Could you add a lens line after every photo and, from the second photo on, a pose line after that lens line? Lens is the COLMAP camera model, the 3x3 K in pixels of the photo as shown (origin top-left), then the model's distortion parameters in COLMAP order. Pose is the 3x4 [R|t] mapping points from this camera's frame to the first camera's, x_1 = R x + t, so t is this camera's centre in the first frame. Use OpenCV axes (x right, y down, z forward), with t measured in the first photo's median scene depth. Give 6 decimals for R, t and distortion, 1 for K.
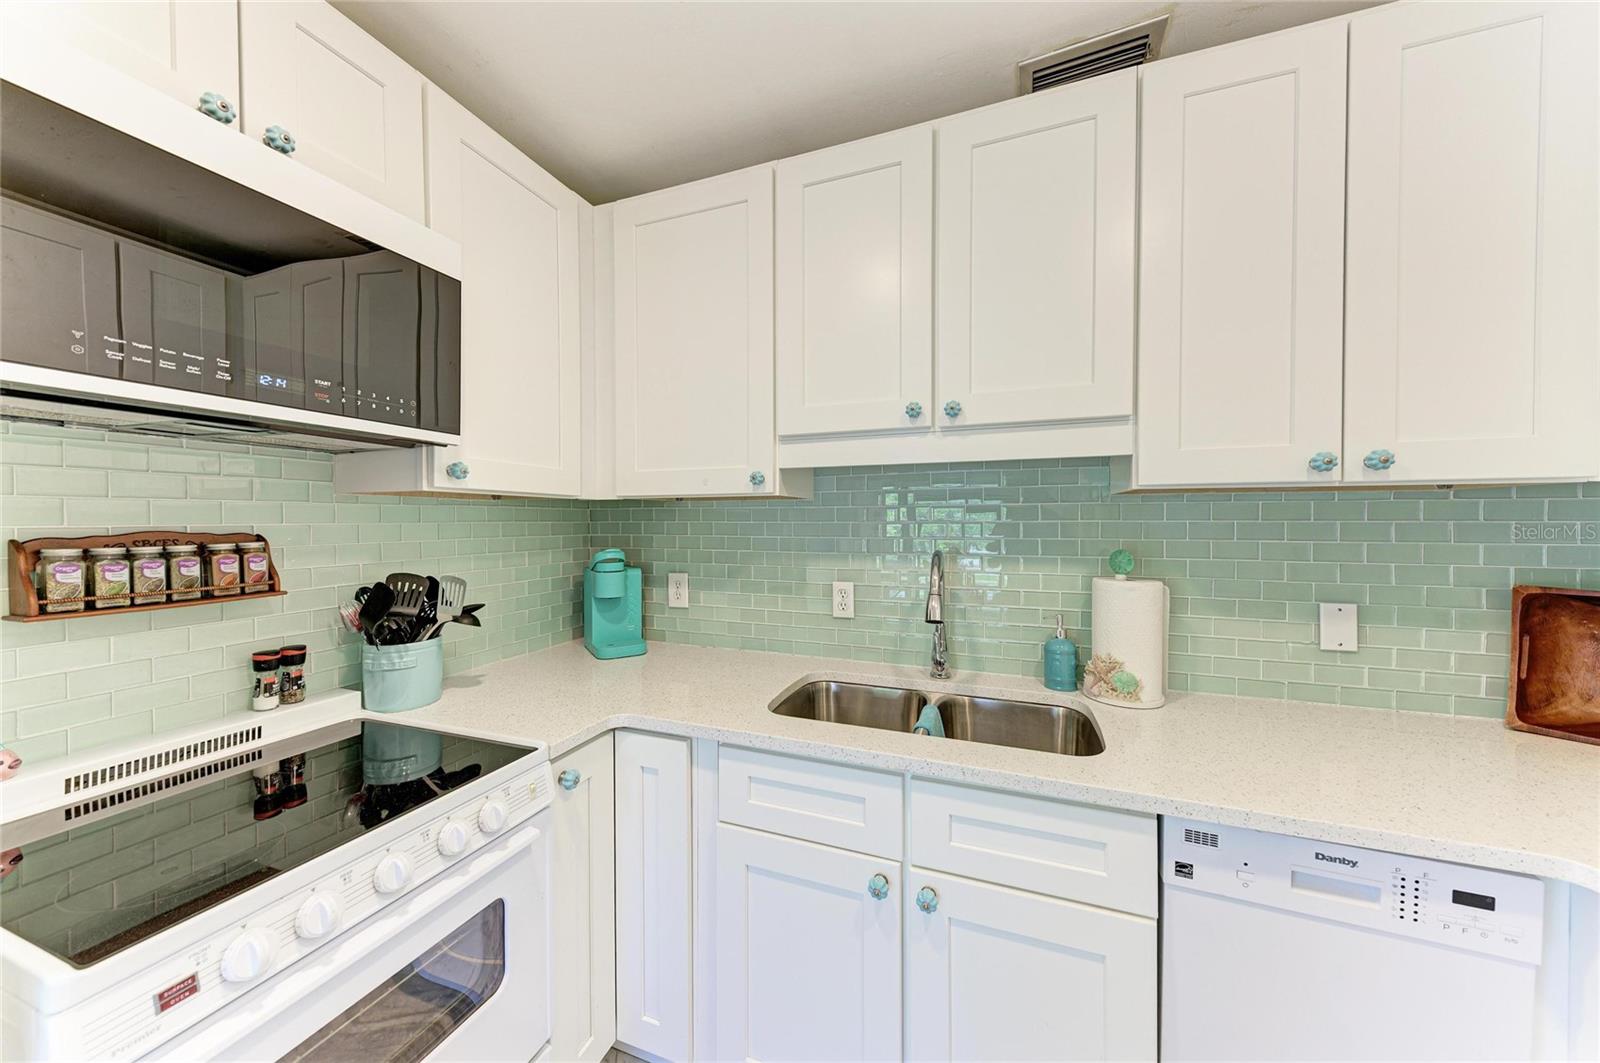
lens RADIAL K [[541.1, 0, 800.0], [0, 541.1, 531.5], [0, 0, 1]] dist [0.020391, -0.005429]
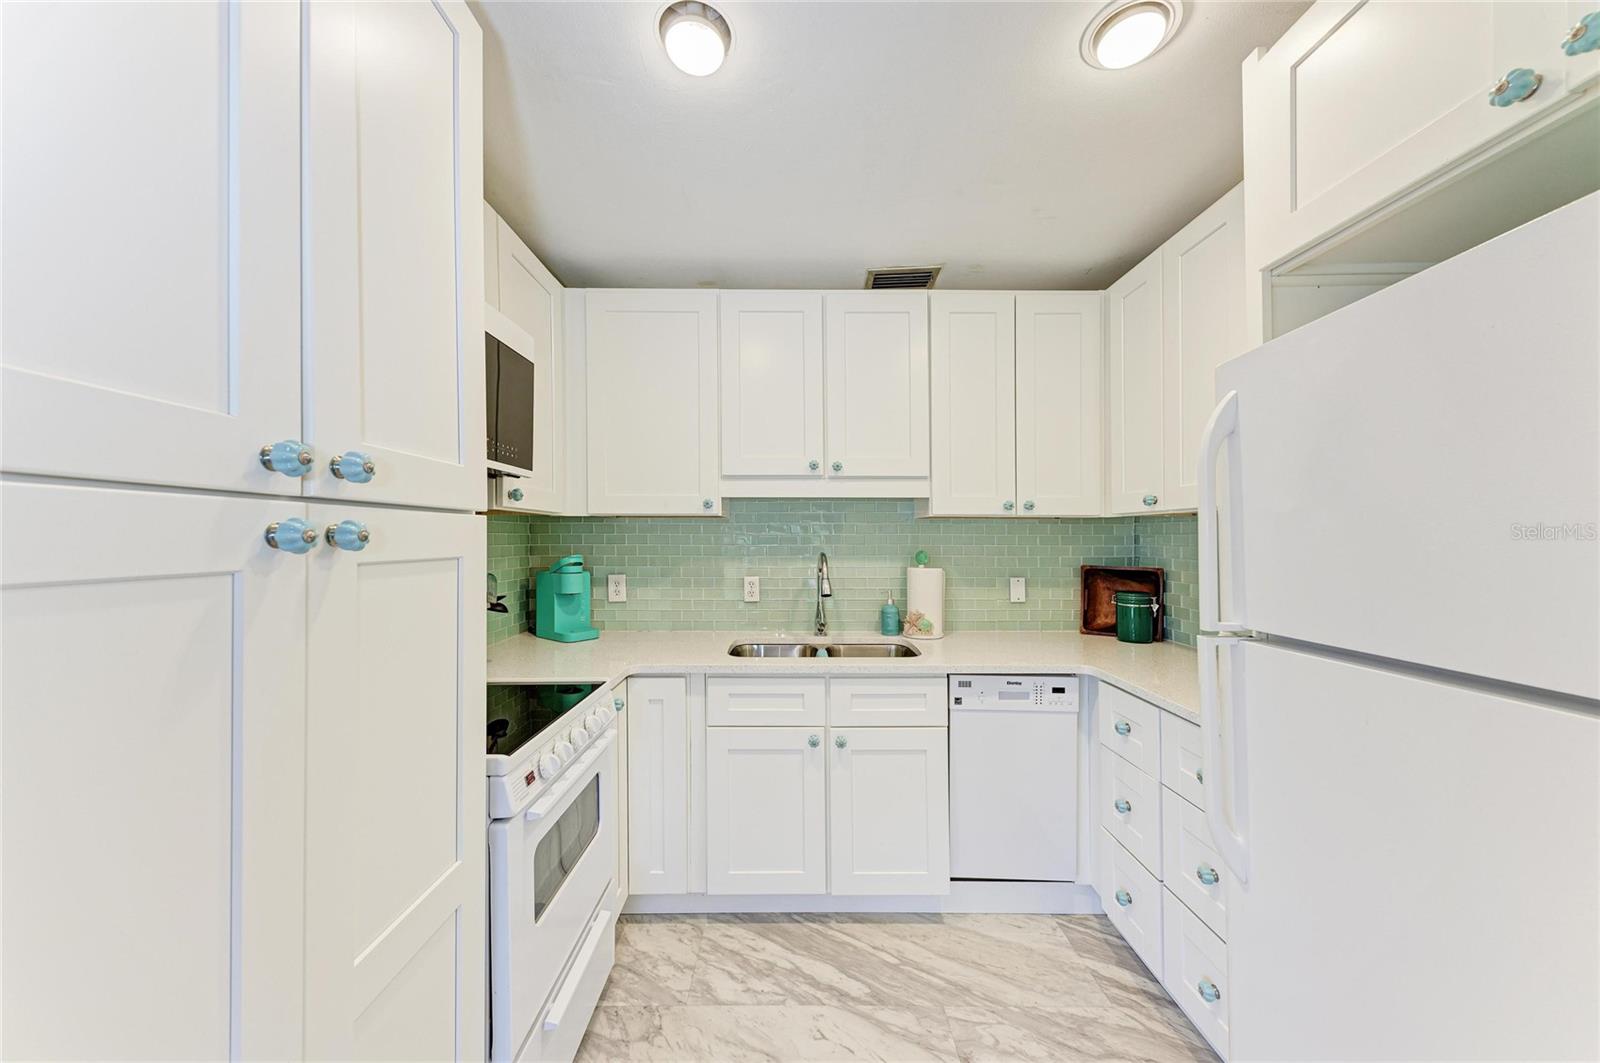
lens RADIAL K [[545.0, 0, 801.0], [0, 545.0, 532.0], [0, 0, 1]] dist [0.018574, -0.003818]
pose [[0.928957, 0.006329, 0.370132, -0.431627], [0.004709, 0.999571, -0.028912, 0.023653], [-0.370157, 0.028601, 0.928529, -0.498662]]
